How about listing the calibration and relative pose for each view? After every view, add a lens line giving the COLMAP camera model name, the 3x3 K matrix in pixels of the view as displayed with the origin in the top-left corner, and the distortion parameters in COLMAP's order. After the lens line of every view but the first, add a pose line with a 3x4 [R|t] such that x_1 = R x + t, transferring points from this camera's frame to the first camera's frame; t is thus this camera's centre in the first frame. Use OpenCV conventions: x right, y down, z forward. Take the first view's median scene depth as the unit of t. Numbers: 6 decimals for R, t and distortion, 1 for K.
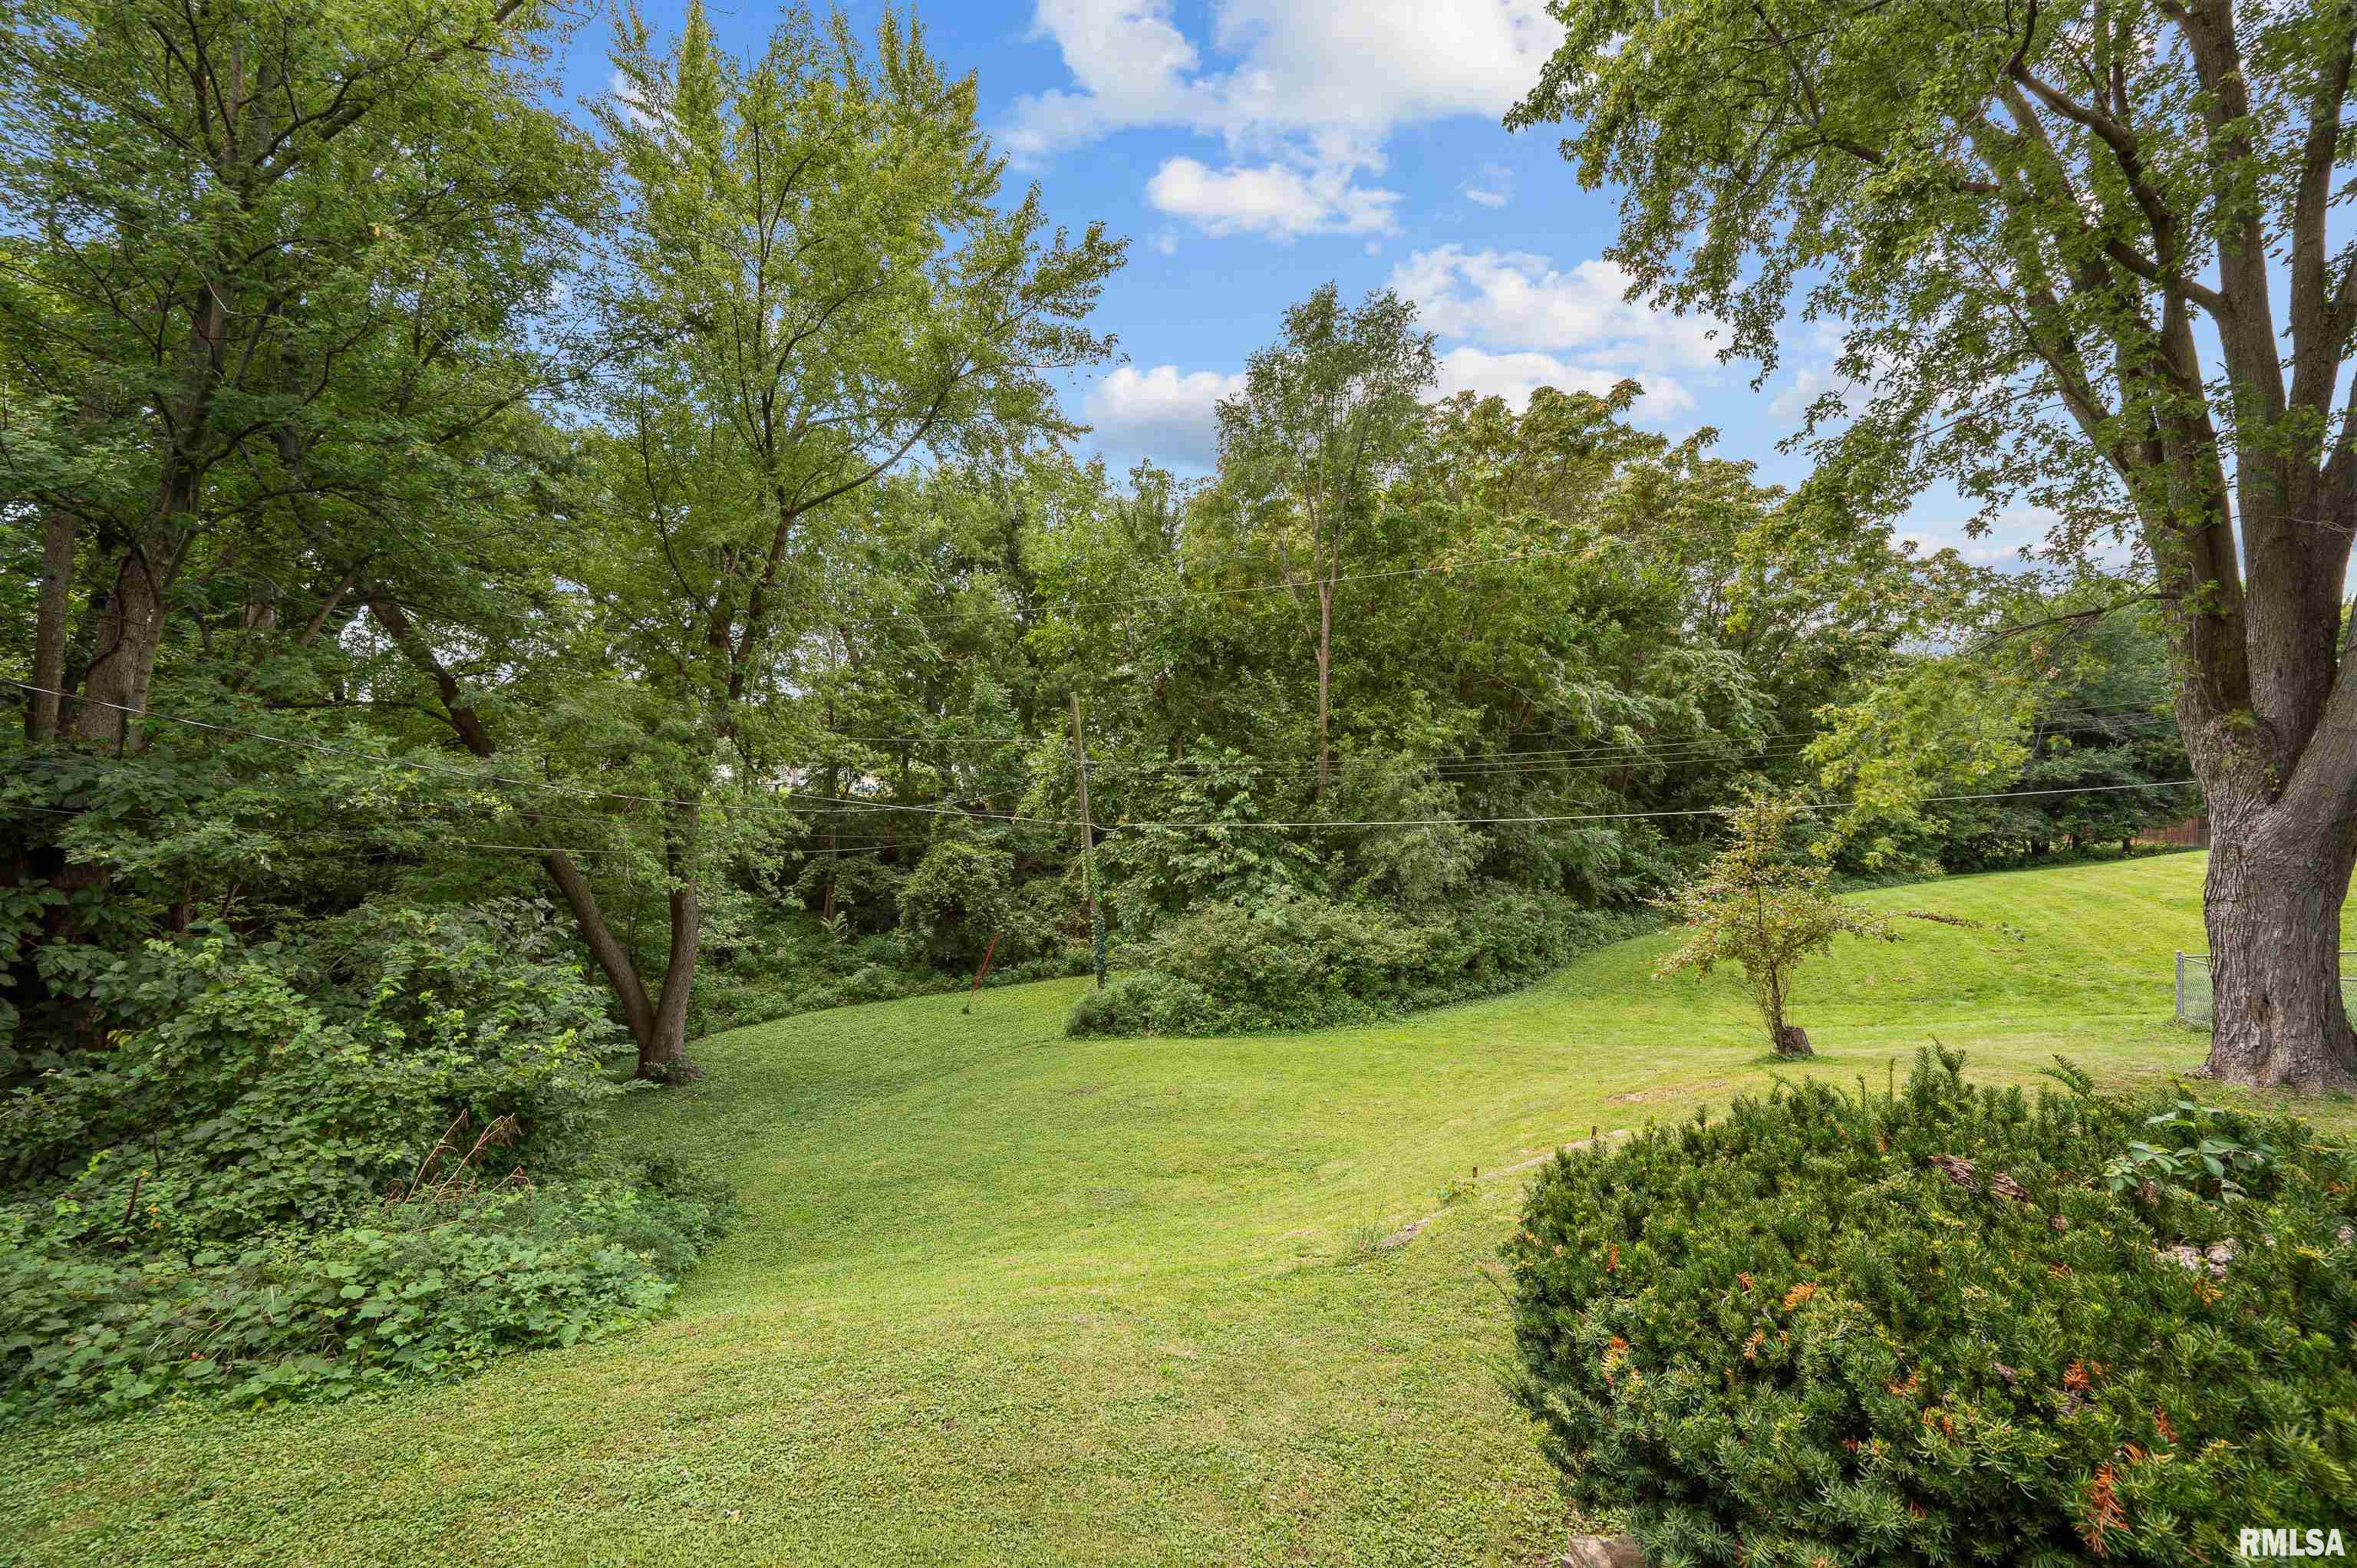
lens RADIAL K [[908.9, 0, 1172.0], [0, 908.9, 793.2], [0, 0, 1]] dist [0.004387, 0.000535]
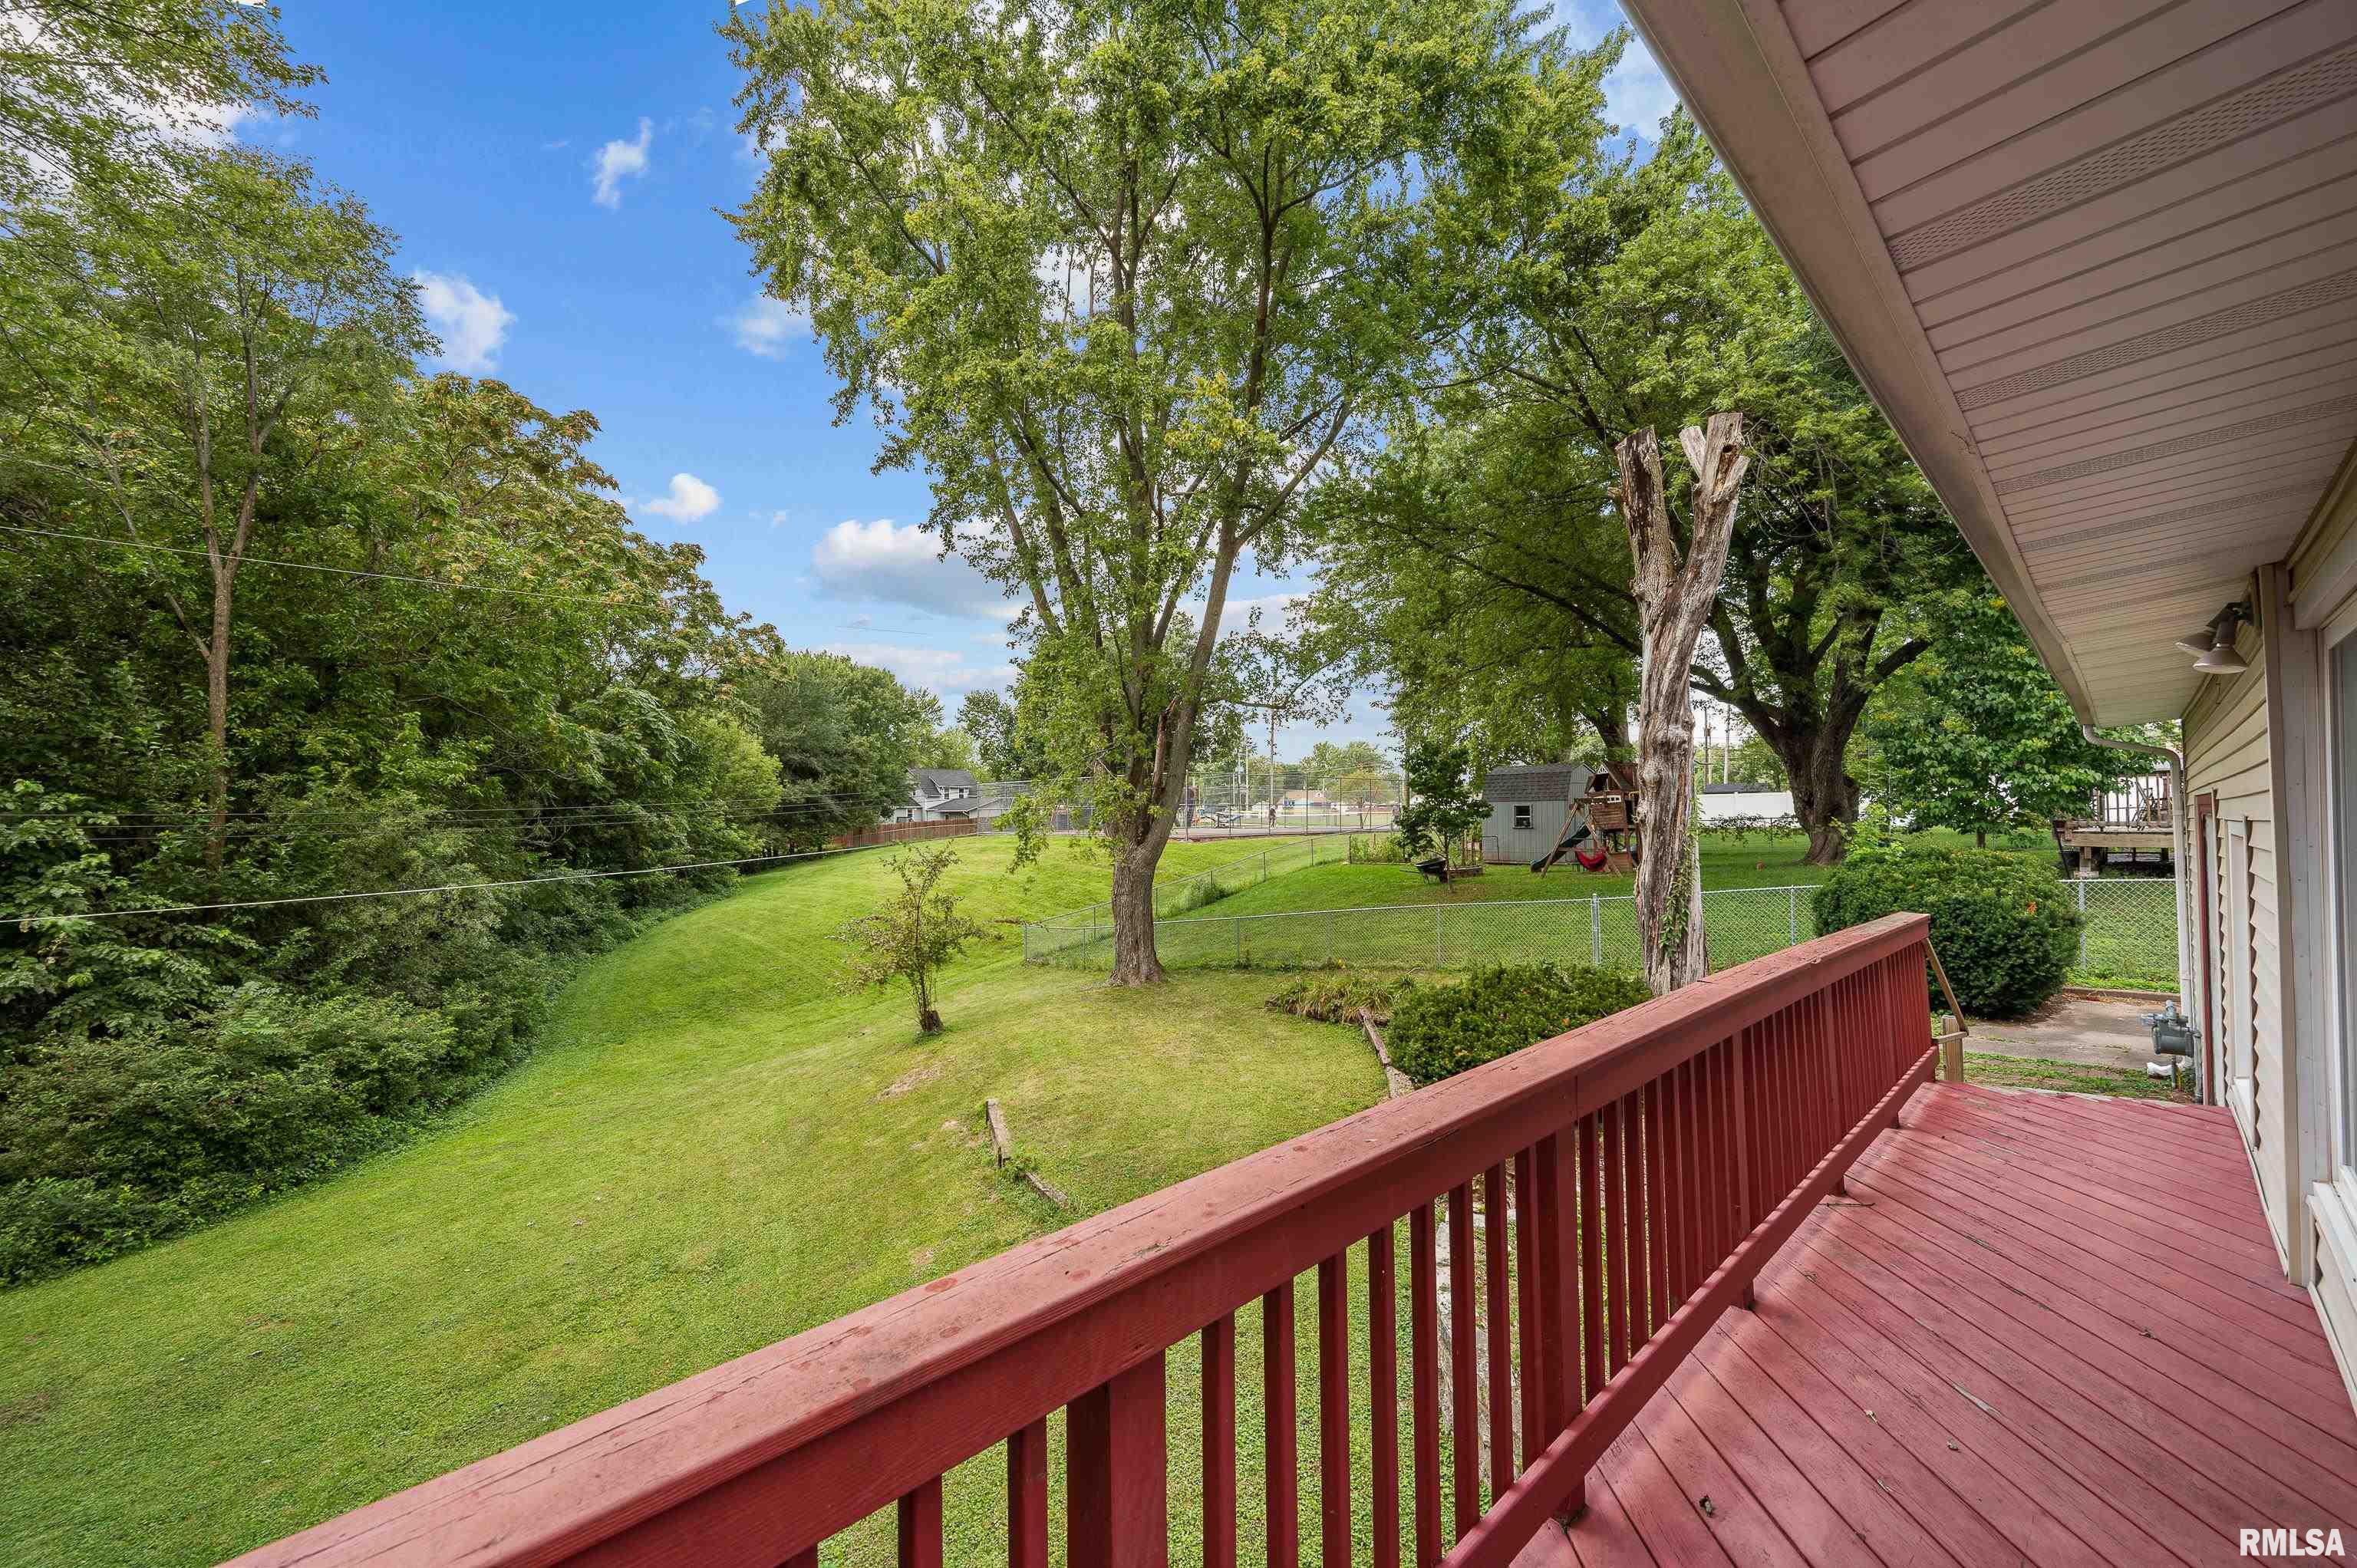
lens RADIAL K [[908.9, 0, 1177.2], [0, 908.9, 795.2], [0, 0, 1]] dist [0.004387, 0.000535]
pose [[0.340267, 0.006116, 0.940309, -0.267052], [0.006972, 0.999935, -0.009027, -0.031518], [-0.940303, 0.009627, 0.340202, 0.088070]]
